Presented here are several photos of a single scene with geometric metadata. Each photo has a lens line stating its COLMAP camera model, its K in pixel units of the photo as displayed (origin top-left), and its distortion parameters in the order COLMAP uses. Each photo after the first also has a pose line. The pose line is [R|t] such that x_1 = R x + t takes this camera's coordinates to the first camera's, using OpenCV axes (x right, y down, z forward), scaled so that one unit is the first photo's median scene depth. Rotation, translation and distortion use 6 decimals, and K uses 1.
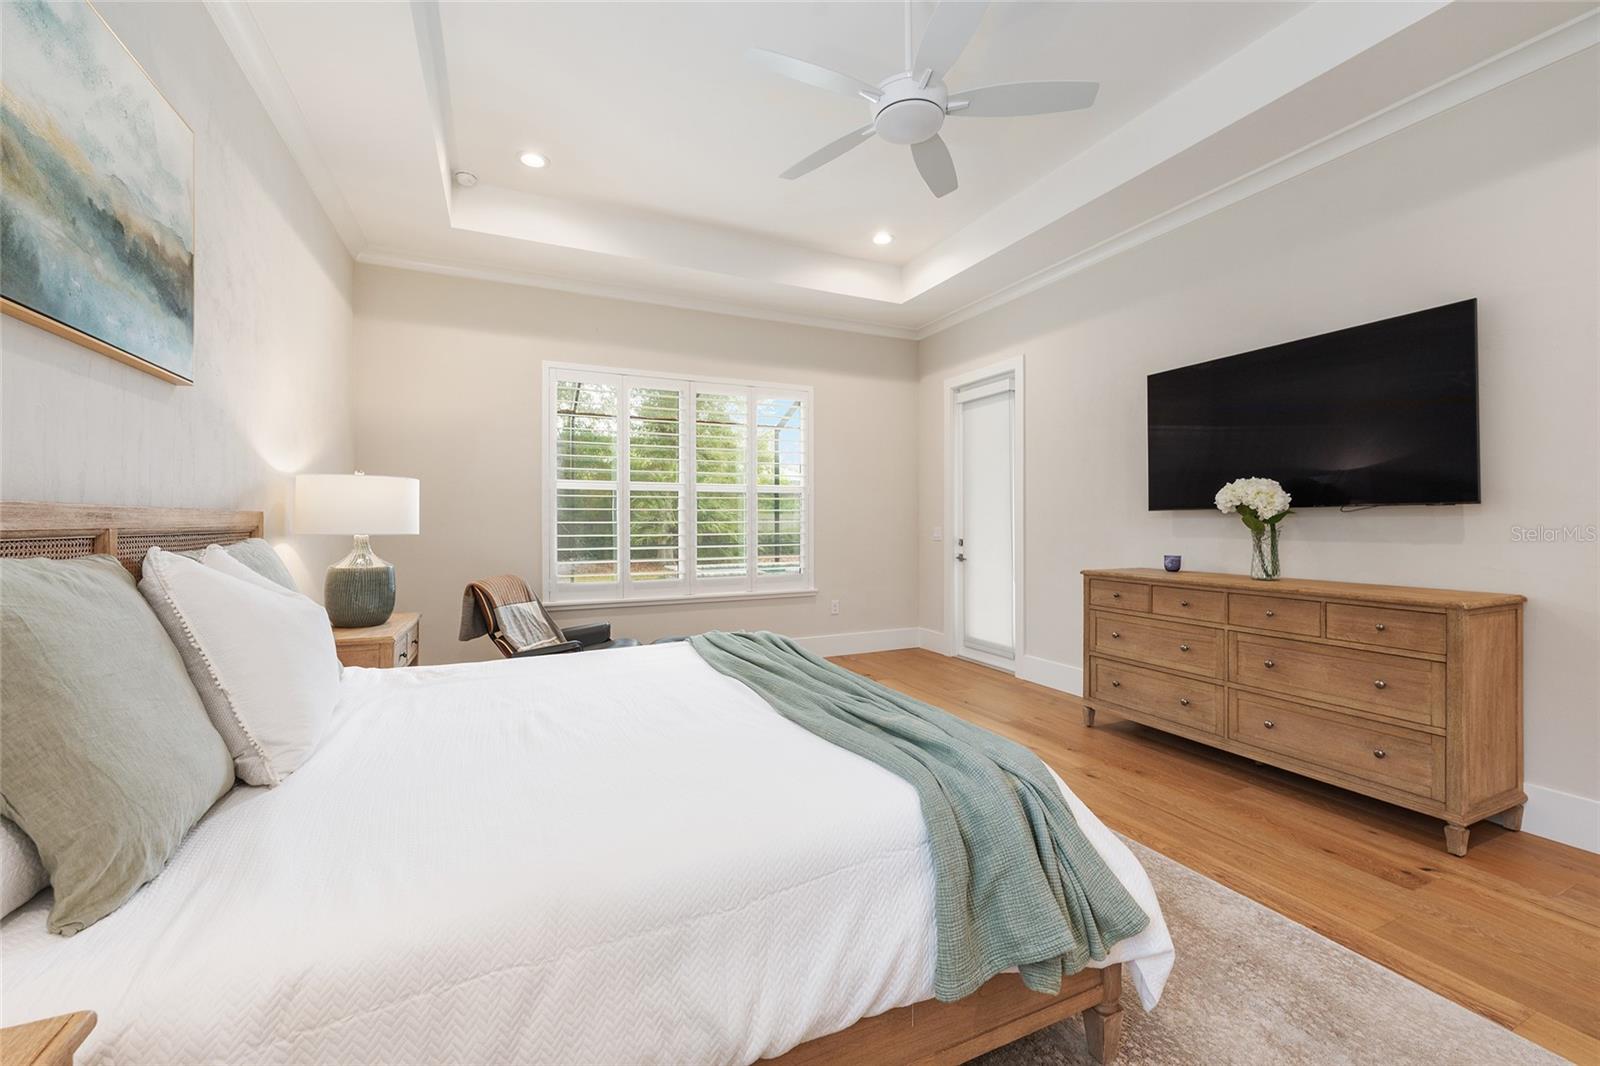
lens RADIAL K [[635.2, 0, 805.8], [0, 635.2, 529.6], [0, 0, 1]] dist [0.000858, 0.000181]
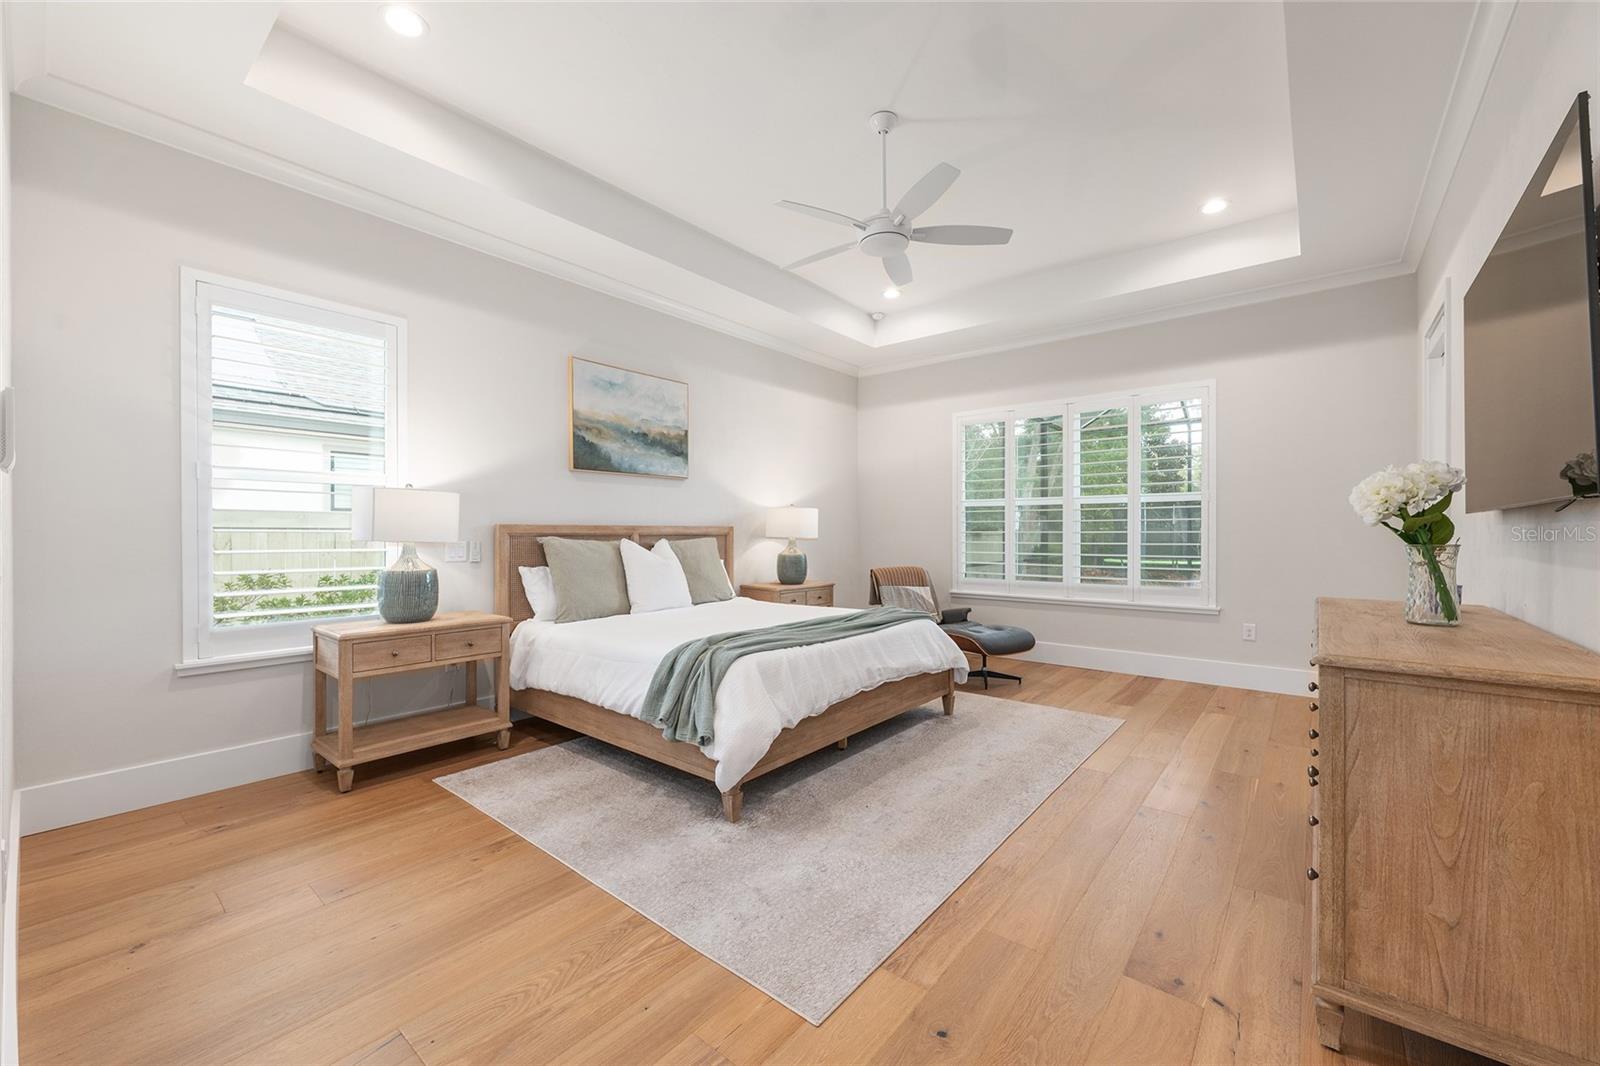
lens RADIAL K [[635.2, 0, 805.8], [0, 635.2, 529.6], [0, 0, 1]] dist [0.000858, 0.000181]
pose [[0.442453, -0.003155, -0.896786, 0.914638], [-0.012227, 0.999880, -0.009550, 0.001216], [0.896708, 0.015191, 0.442361, 0.154441]]
